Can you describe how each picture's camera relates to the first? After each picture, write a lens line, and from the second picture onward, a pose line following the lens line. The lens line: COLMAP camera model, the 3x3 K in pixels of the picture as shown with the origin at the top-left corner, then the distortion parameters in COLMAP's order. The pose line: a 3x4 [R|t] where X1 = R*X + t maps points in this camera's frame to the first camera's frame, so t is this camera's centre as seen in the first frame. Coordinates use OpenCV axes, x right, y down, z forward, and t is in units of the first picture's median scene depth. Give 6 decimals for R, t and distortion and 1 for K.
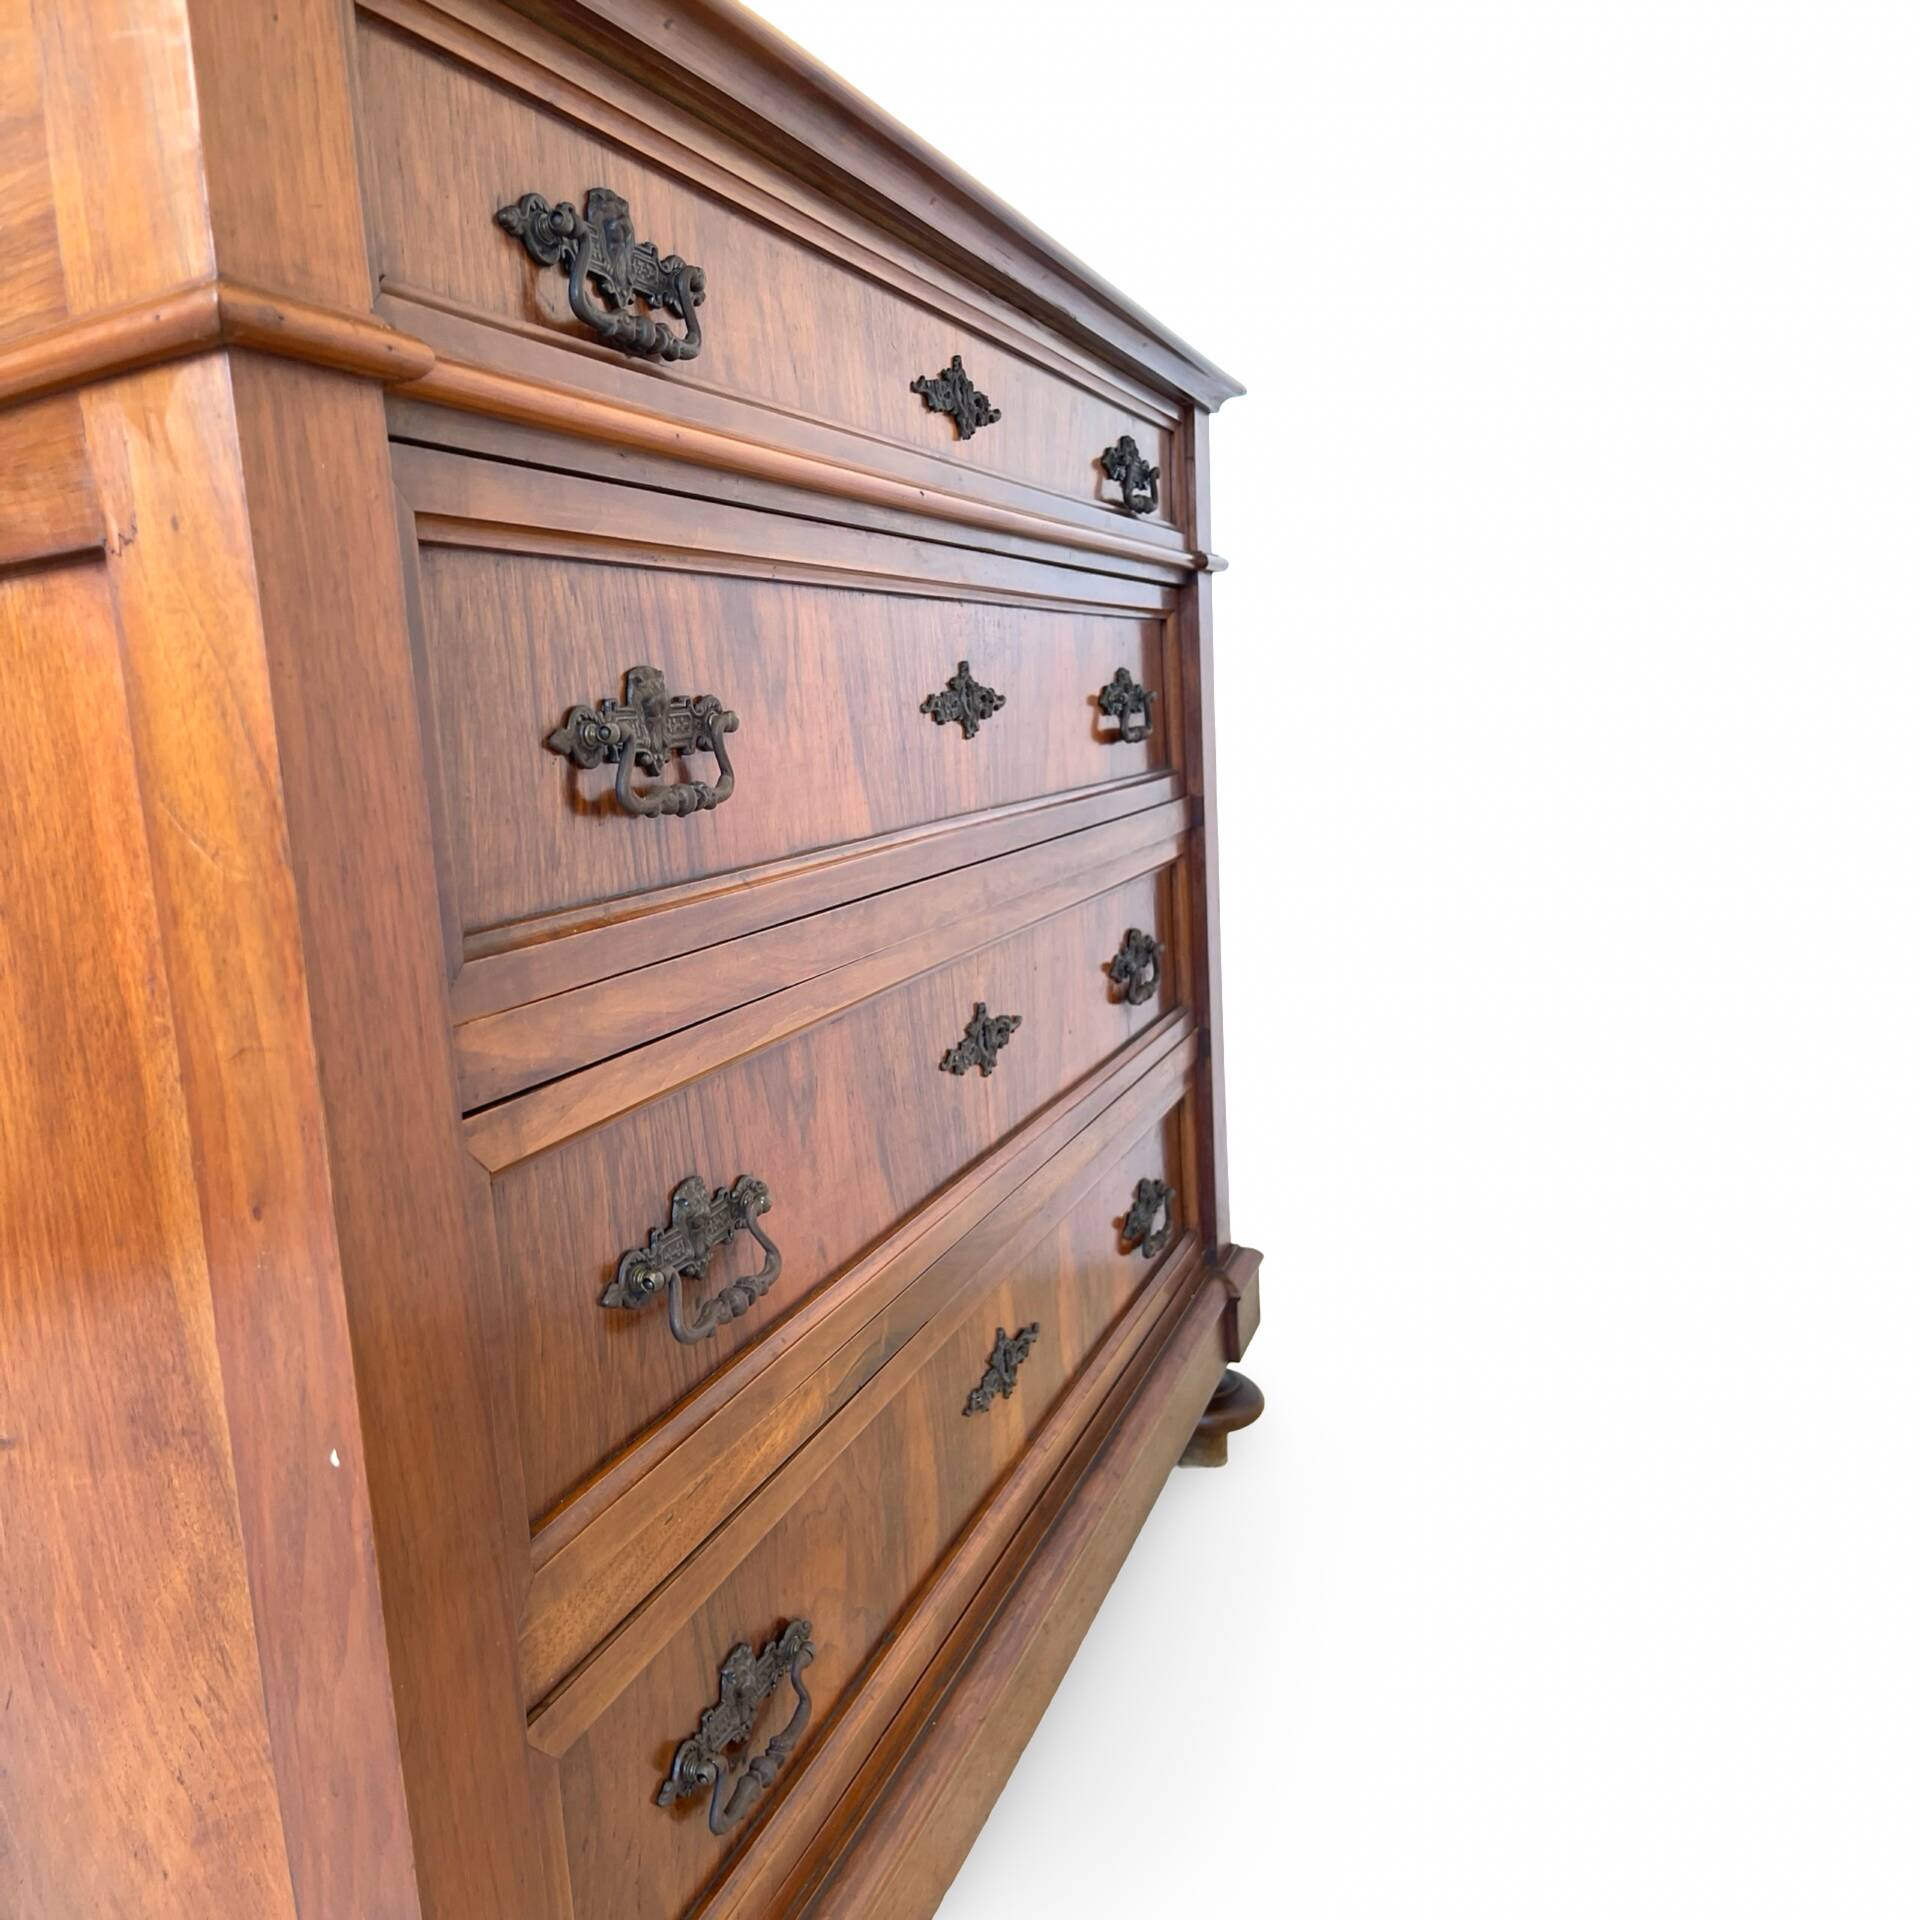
lens RADIAL K [[1487.9, 0, 759.0], [0, 1487.9, 938.7], [0, 0, 1]] dist [0.023062, -0.005812]
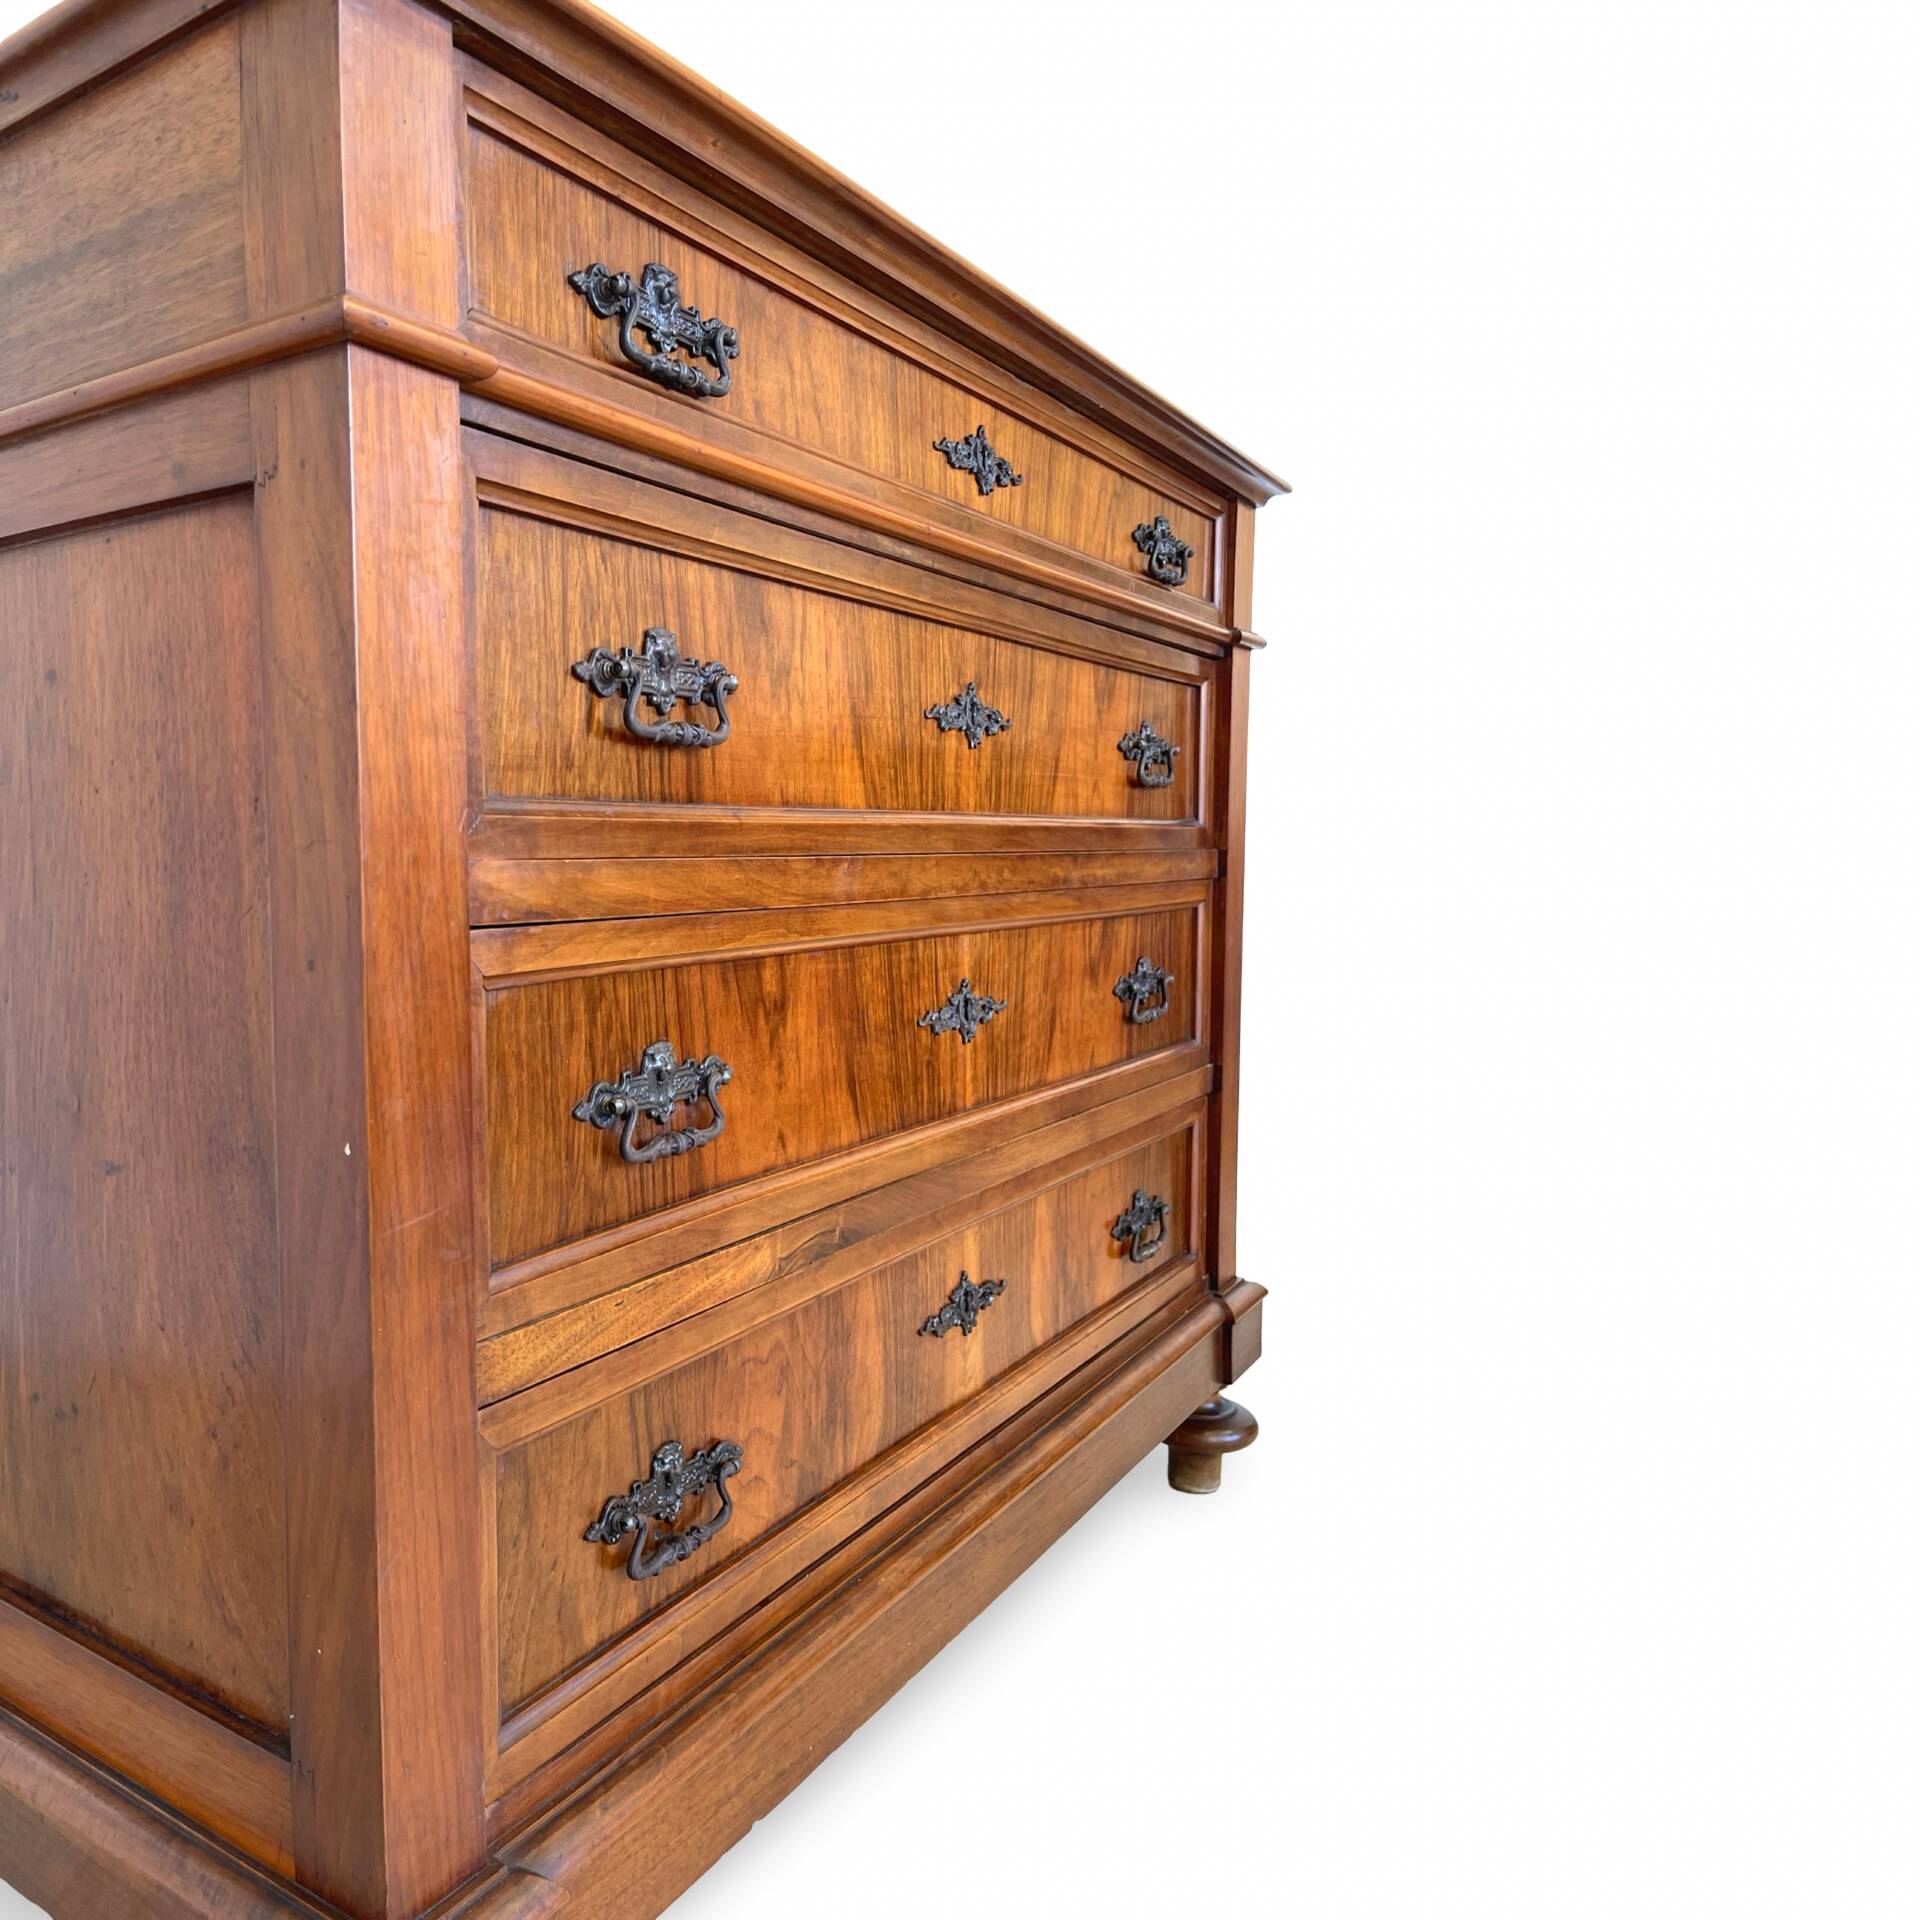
lens RADIAL K [[1480.5, 0, 744.2], [0, 1480.5, 940.6], [0, 0, 1]] dist [0.034702, -0.004012]
pose [[0.991286, 0.083152, -0.102167, 0.138626], [-0.089865, 0.993963, -0.062950, 0.148558], [0.096316, 0.071583, 0.992773, -0.224283]]
